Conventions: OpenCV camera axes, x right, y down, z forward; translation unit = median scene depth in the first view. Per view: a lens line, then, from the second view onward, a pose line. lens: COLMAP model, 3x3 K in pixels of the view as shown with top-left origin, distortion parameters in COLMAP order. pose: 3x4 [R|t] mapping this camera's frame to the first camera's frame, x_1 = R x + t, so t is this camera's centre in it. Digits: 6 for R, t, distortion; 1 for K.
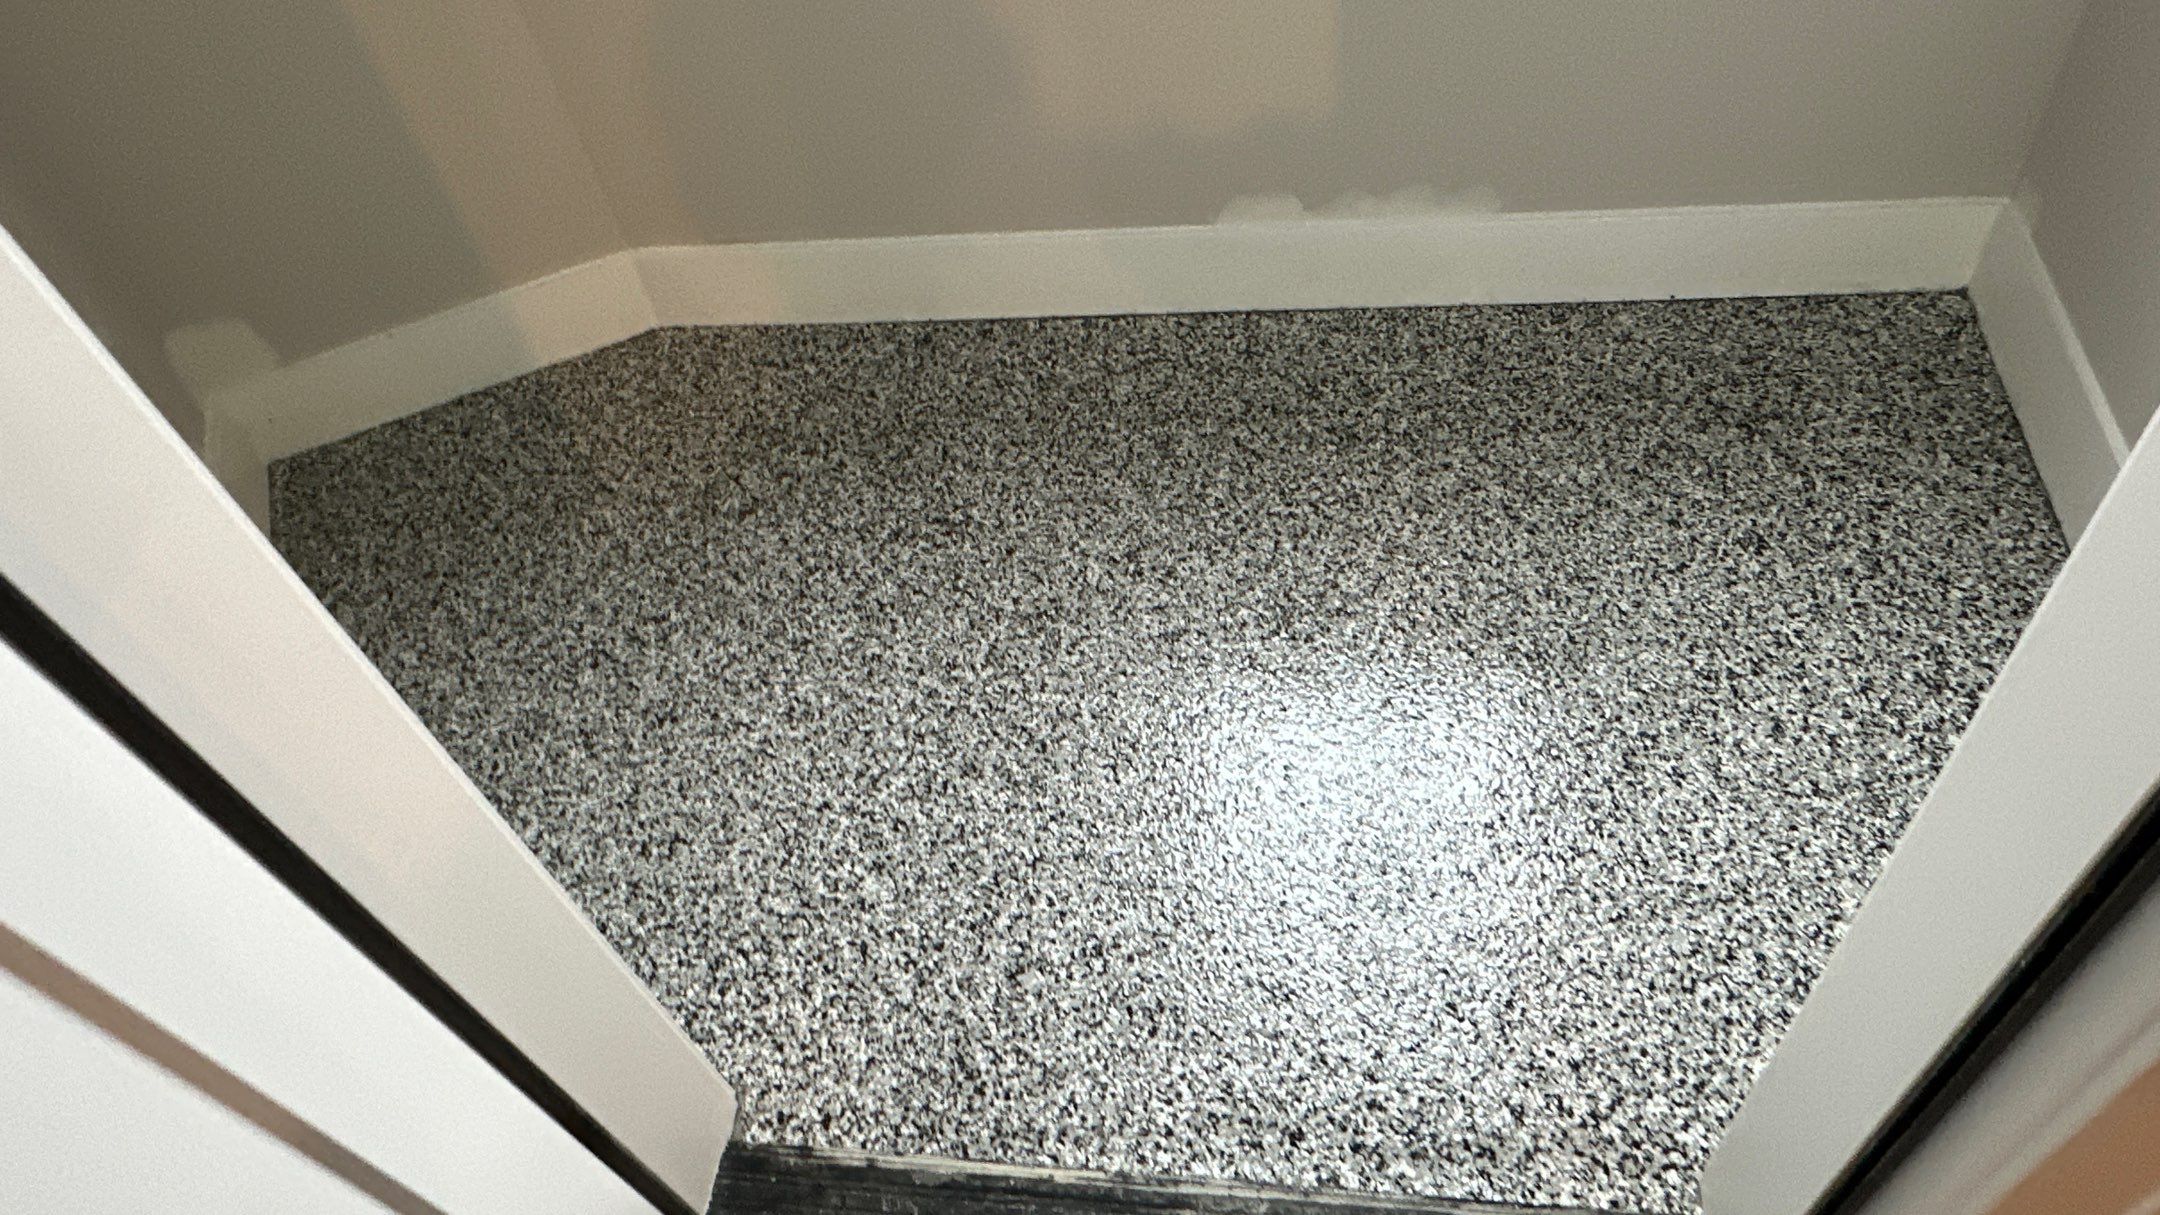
lens RADIAL K [[1432.9, 0, 1080.0], [0, 1432.9, 607.5], [0, 0, 1]] dist [-0.005239, 0.000084]
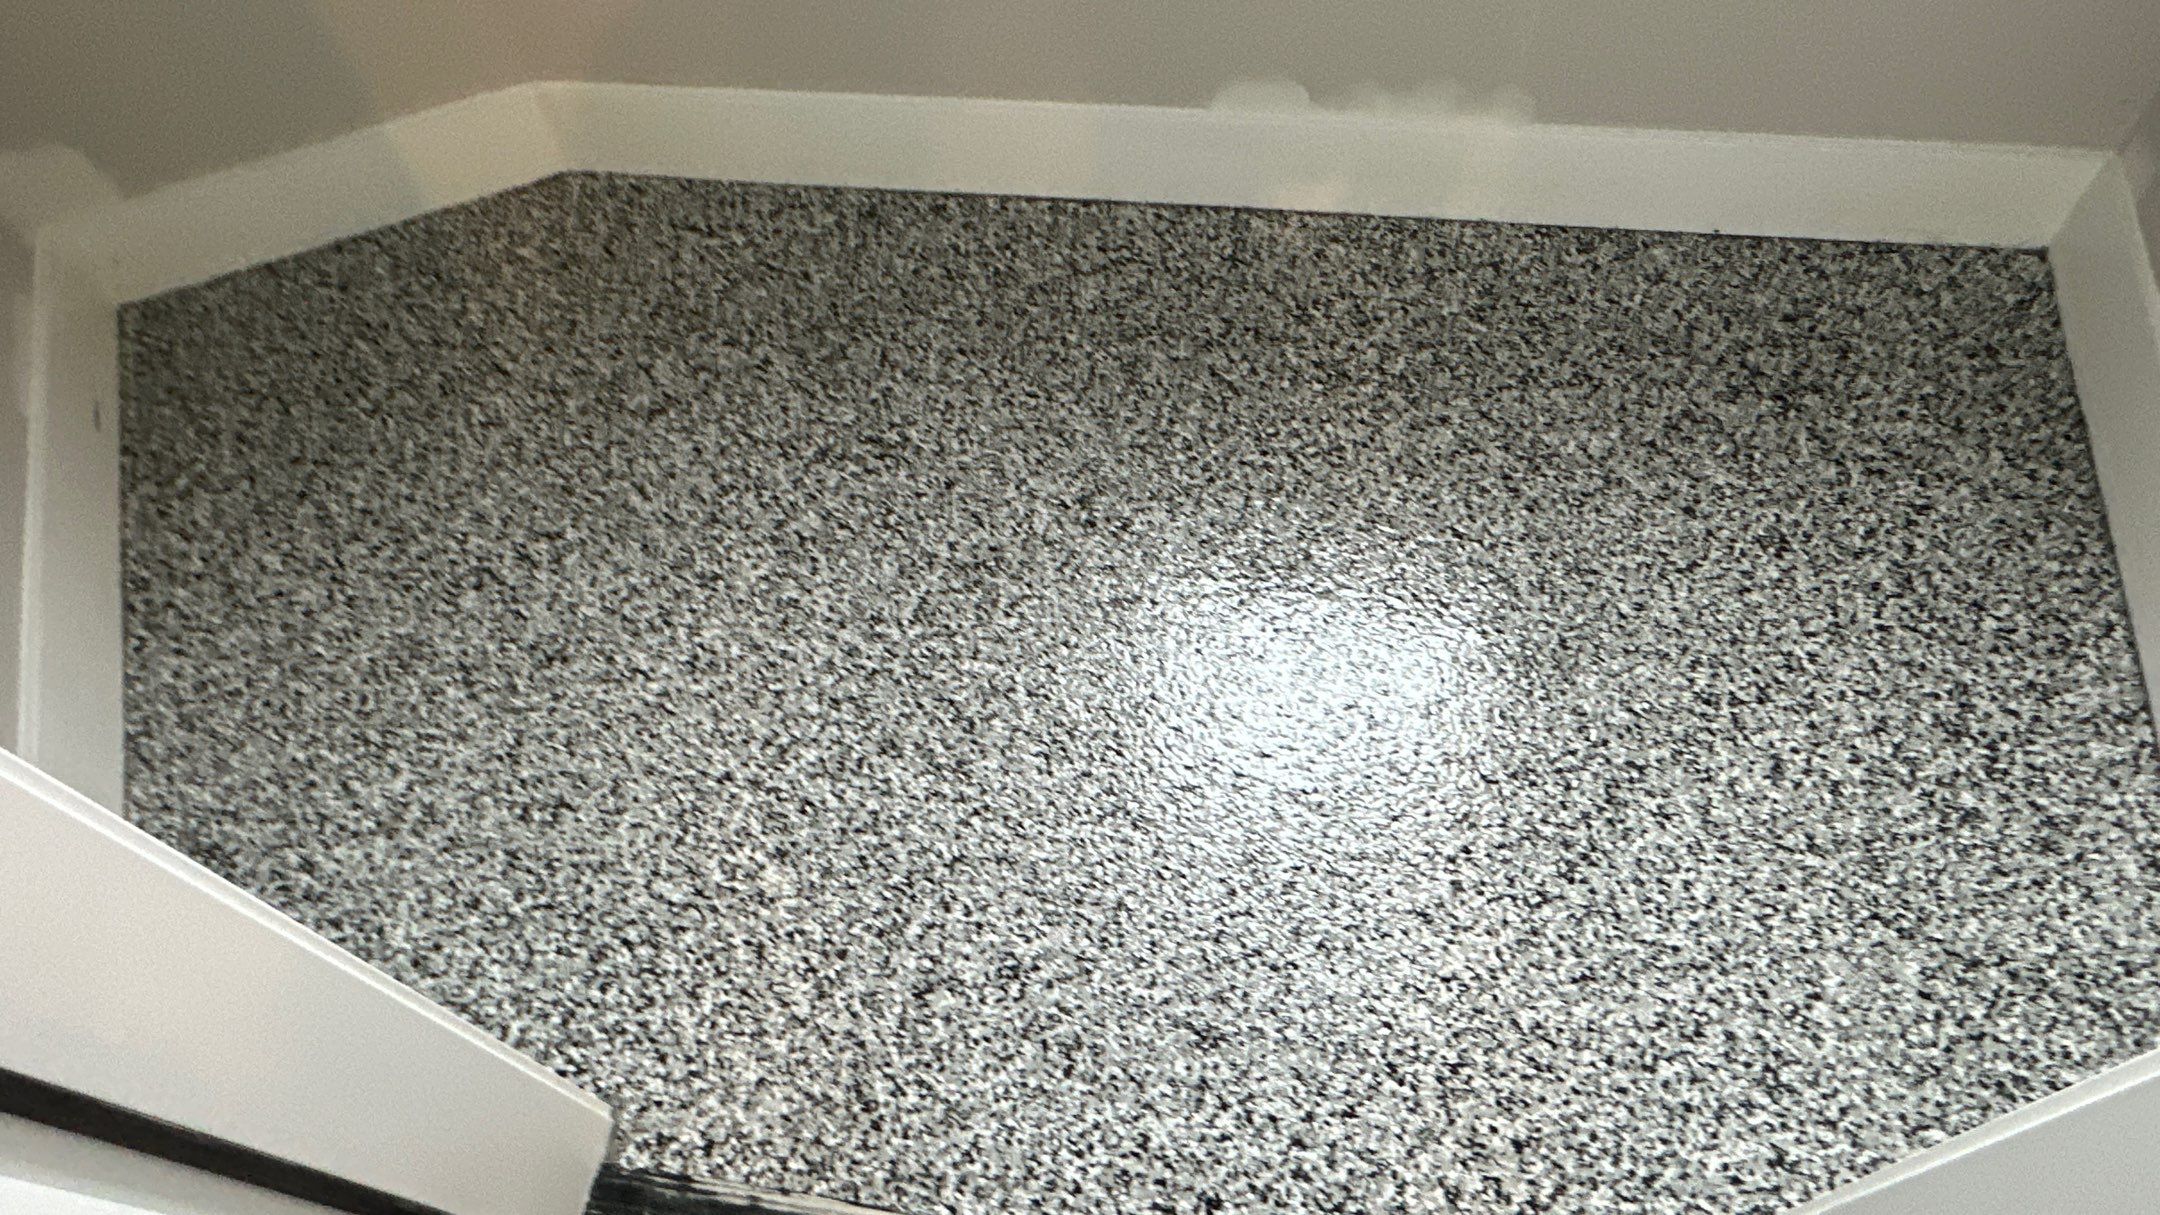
lens RADIAL K [[1432.9, 0, 1080.0], [0, 1432.9, 607.5], [0, 0, 1]] dist [-0.005239, 0.000084]
pose [[0.997904, 0.058289, 0.028125, 0.013852], [-0.062006, 0.985581, 0.157436, -0.129517], [-0.018543, -0.158850, 0.987129, 0.124973]]
